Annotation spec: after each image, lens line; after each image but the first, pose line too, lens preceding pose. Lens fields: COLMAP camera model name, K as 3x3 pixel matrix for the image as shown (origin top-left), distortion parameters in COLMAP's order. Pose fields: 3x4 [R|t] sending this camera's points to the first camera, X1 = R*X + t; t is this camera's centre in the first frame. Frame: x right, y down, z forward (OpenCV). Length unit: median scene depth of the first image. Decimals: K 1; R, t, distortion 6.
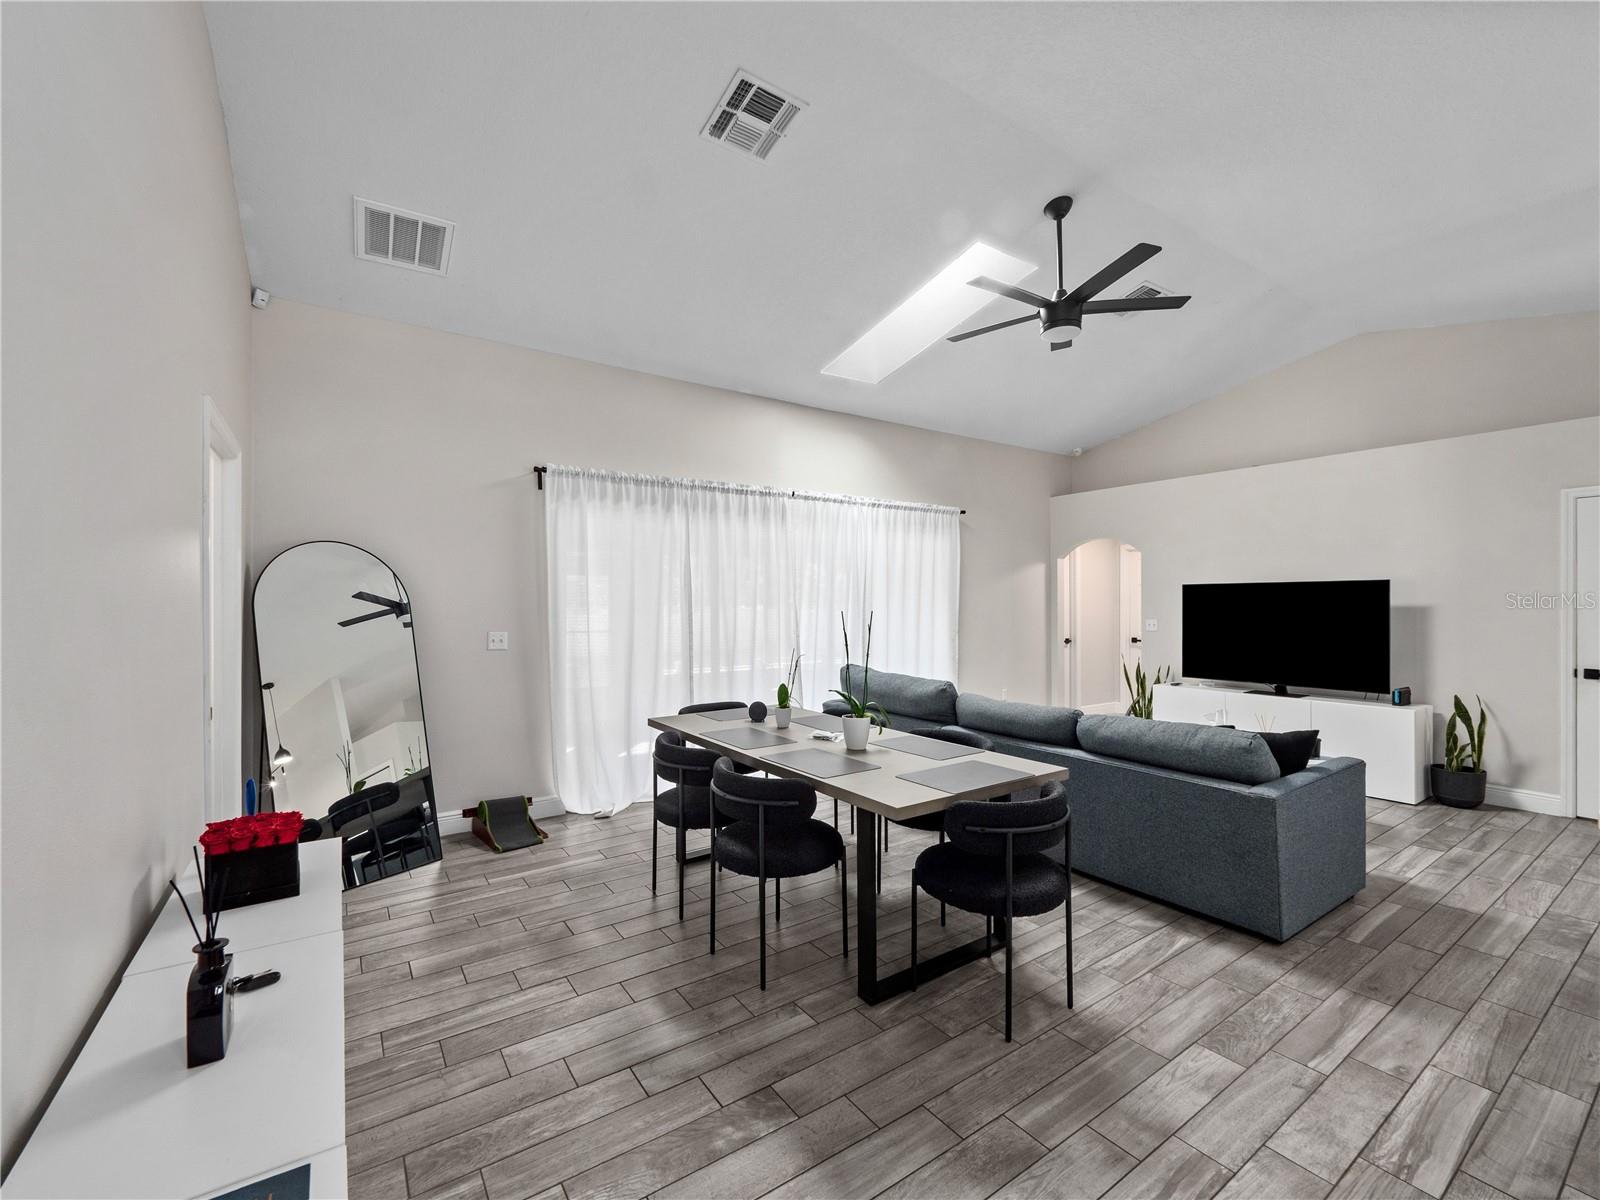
lens RADIAL K [[685.7, 0, 782.1], [0, 685.7, 603.2], [0, 0, 1]] dist [-0.015450, 0.004205]
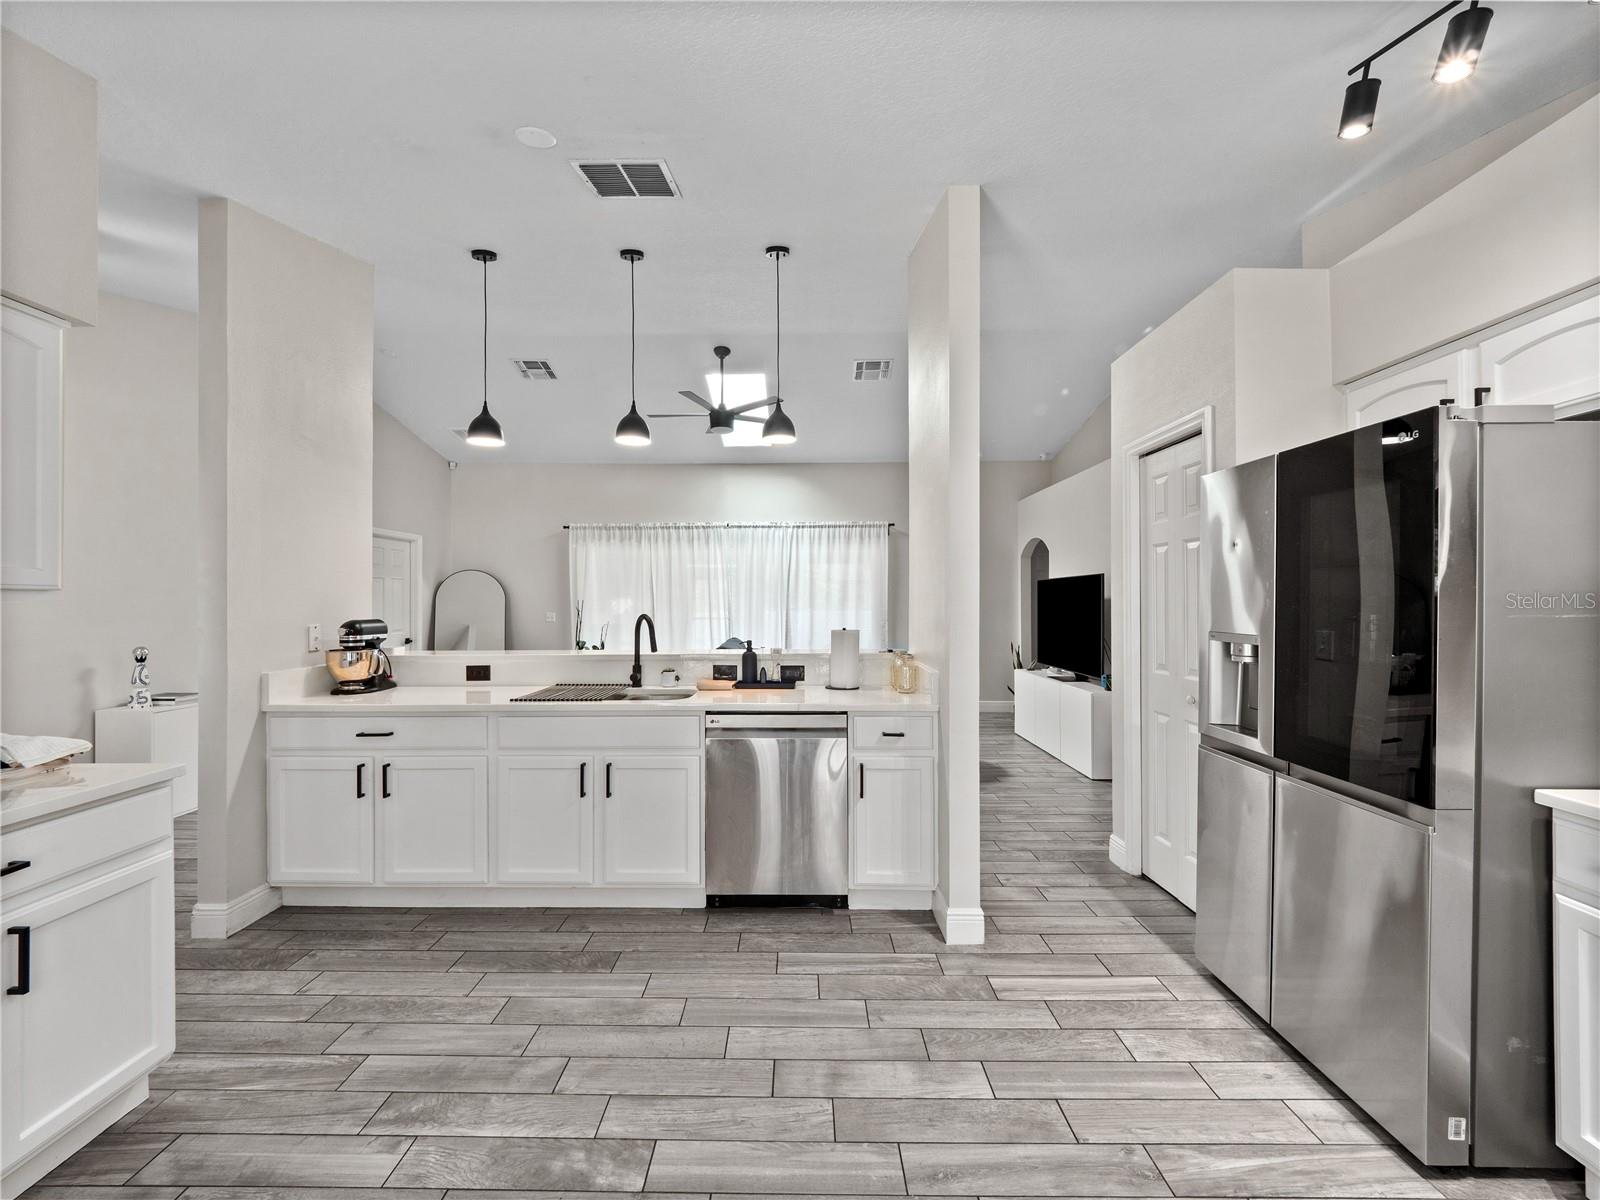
lens RADIAL K [[686.0, 0, 784.8], [0, 686.0, 601.6], [0, 0, 1]] dist [0.010190, -0.009723]
pose [[0.819184, -0.001585, -0.573529, 1.460342], [0.000286, 0.999997, -0.002355, 0.017268], [0.573531, 0.001765, 0.819182, -0.236691]]
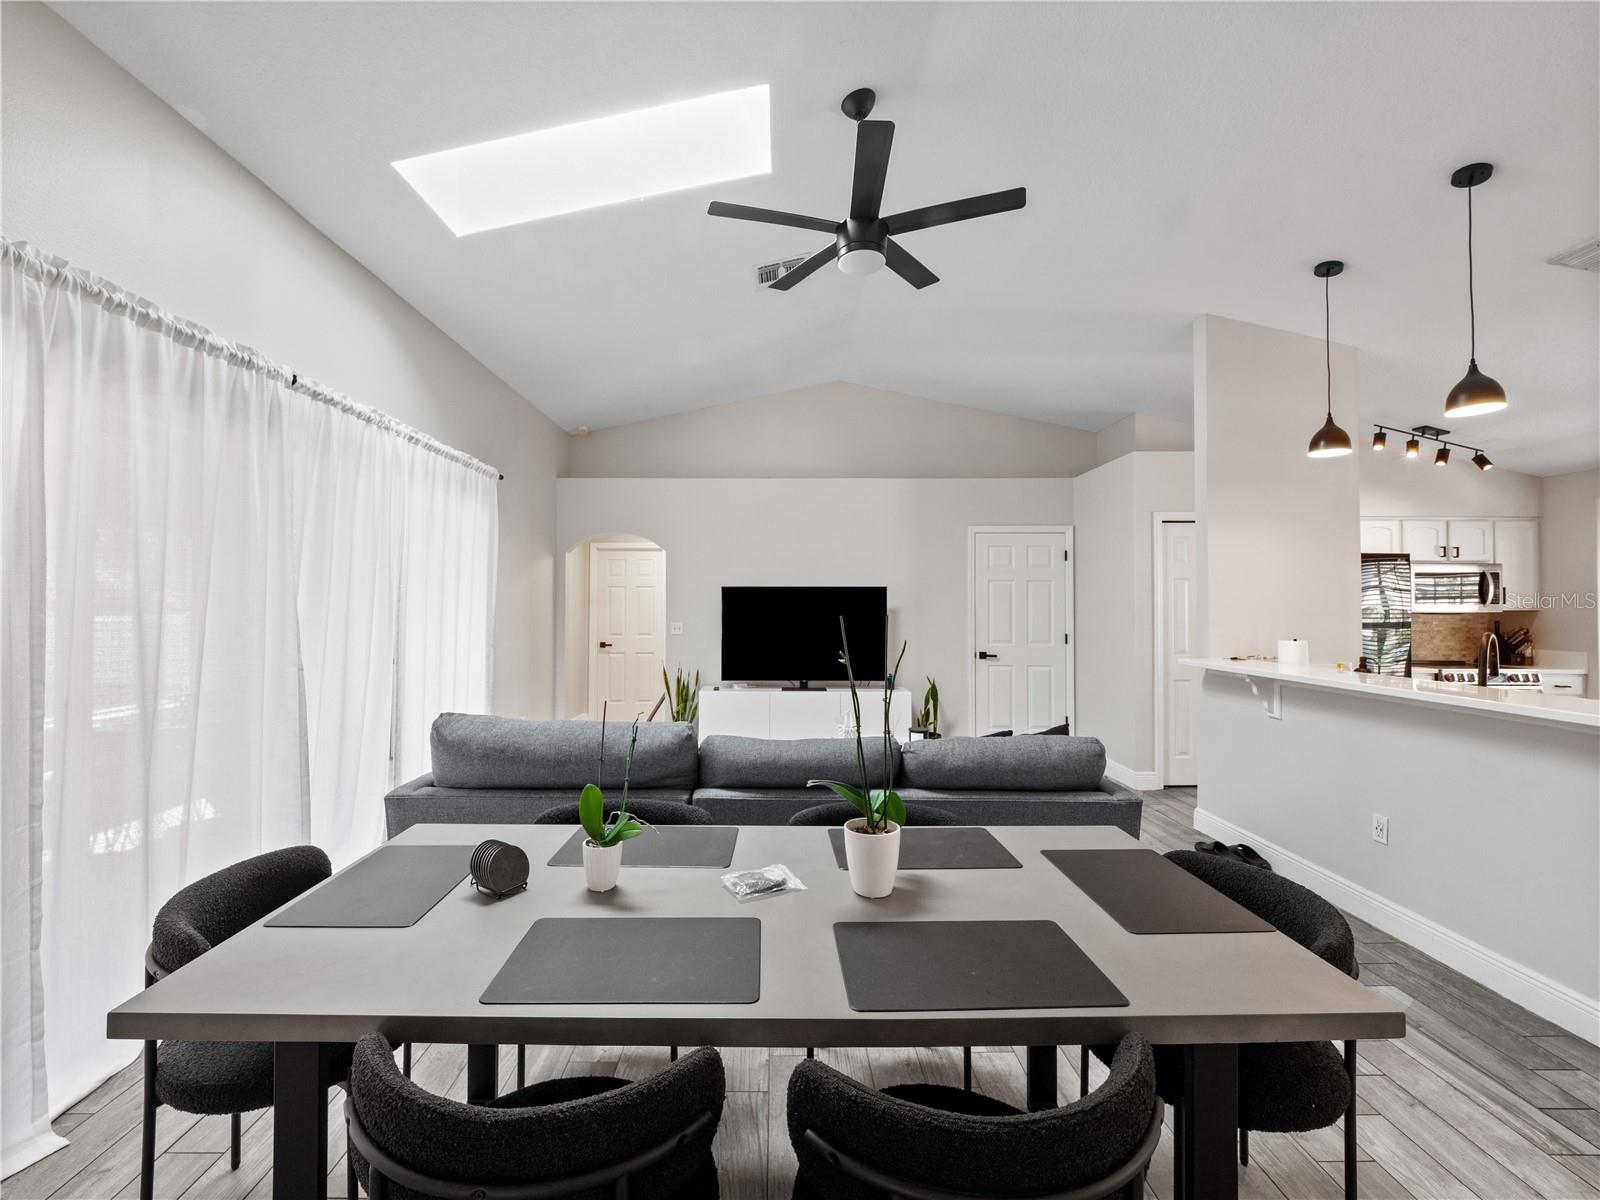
lens RADIAL K [[678.5, 0, 783.0], [0, 678.5, 591.5], [0, 0, 1]] dist [0.007487, -0.005769]
pose [[0.548269, 0.021708, 0.836020, -0.293527], [-0.003606, 0.999715, -0.023594, 0.004602], [-0.836294, 0.009922, 0.548191, 0.651879]]
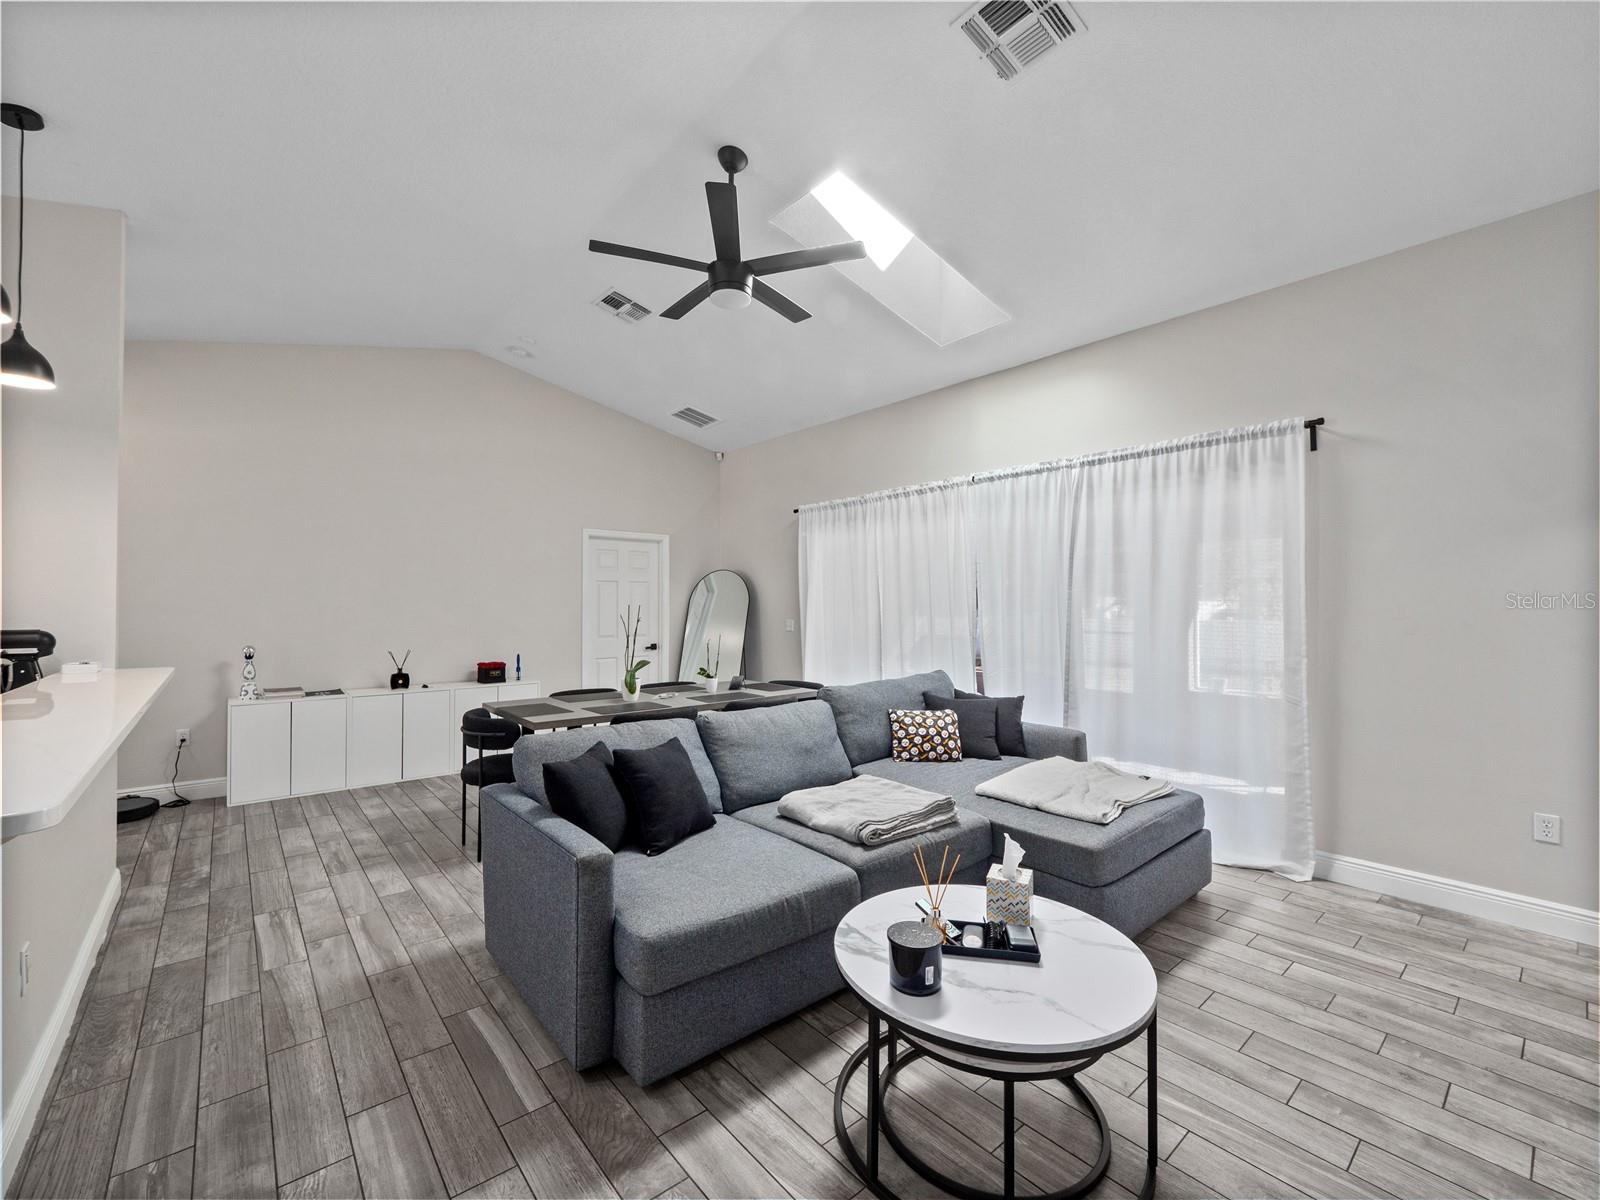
lens RADIAL K [[666.1, 0, 784.2], [0, 666.1, 603.2], [0, 0, 1]] dist [0.002039, -0.007683]
pose [[0.104302, -0.001761, -0.994544, 1.281303], [-0.002554, 0.999995, -0.002039, 0.008514], [0.994542, 0.002753, 0.104297, 0.983747]]
